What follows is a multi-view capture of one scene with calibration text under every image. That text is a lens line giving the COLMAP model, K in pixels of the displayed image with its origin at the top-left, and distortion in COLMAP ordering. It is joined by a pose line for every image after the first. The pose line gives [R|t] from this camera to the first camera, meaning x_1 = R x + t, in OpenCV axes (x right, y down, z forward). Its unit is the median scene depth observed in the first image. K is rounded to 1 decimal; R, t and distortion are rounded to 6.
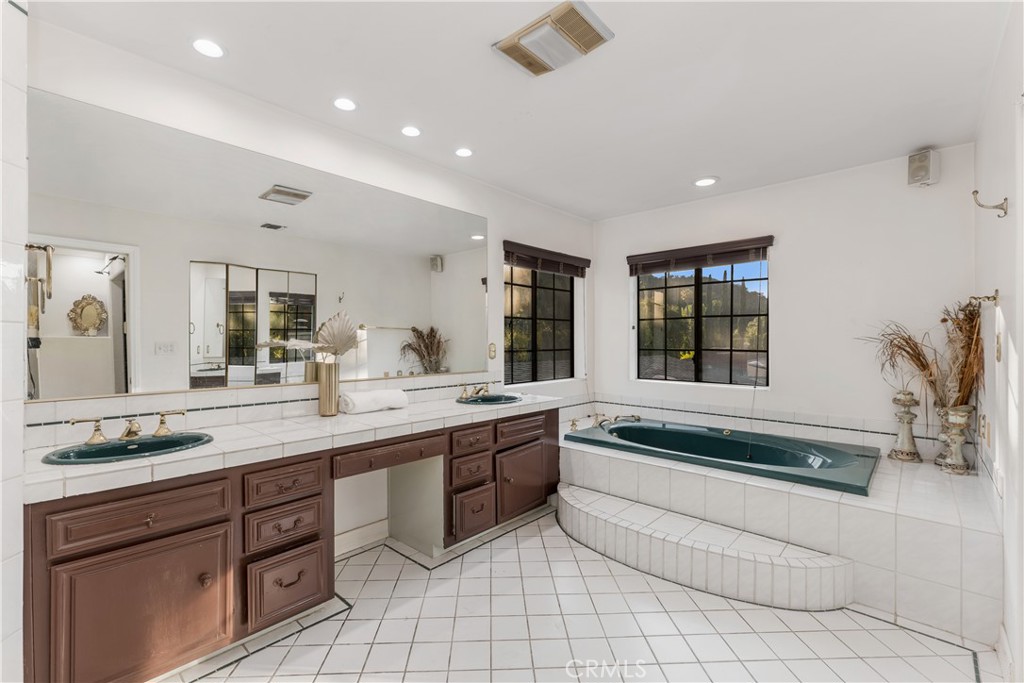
lens RADIAL K [[444.7, 0, 511.1], [0, 444.7, 341.6], [0, 0, 1]] dist [0.001364, 0.000058]
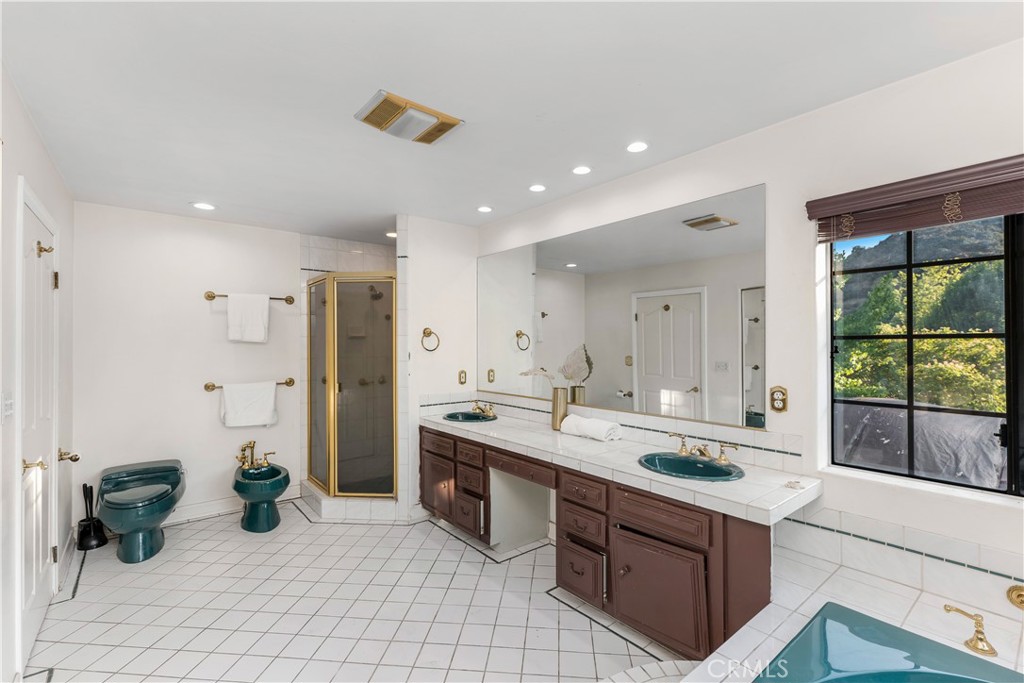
lens RADIAL K [[449.7, 0, 510.0], [0, 449.7, 341.3], [0, 0, 1]] dist [-0.002386, -0.000310]
pose [[-0.144405, -0.006253, -0.989499, 0.756403], [0.003954, 0.999968, -0.006896, -0.066306], [0.989511, -0.004908, -0.144375, 0.905075]]
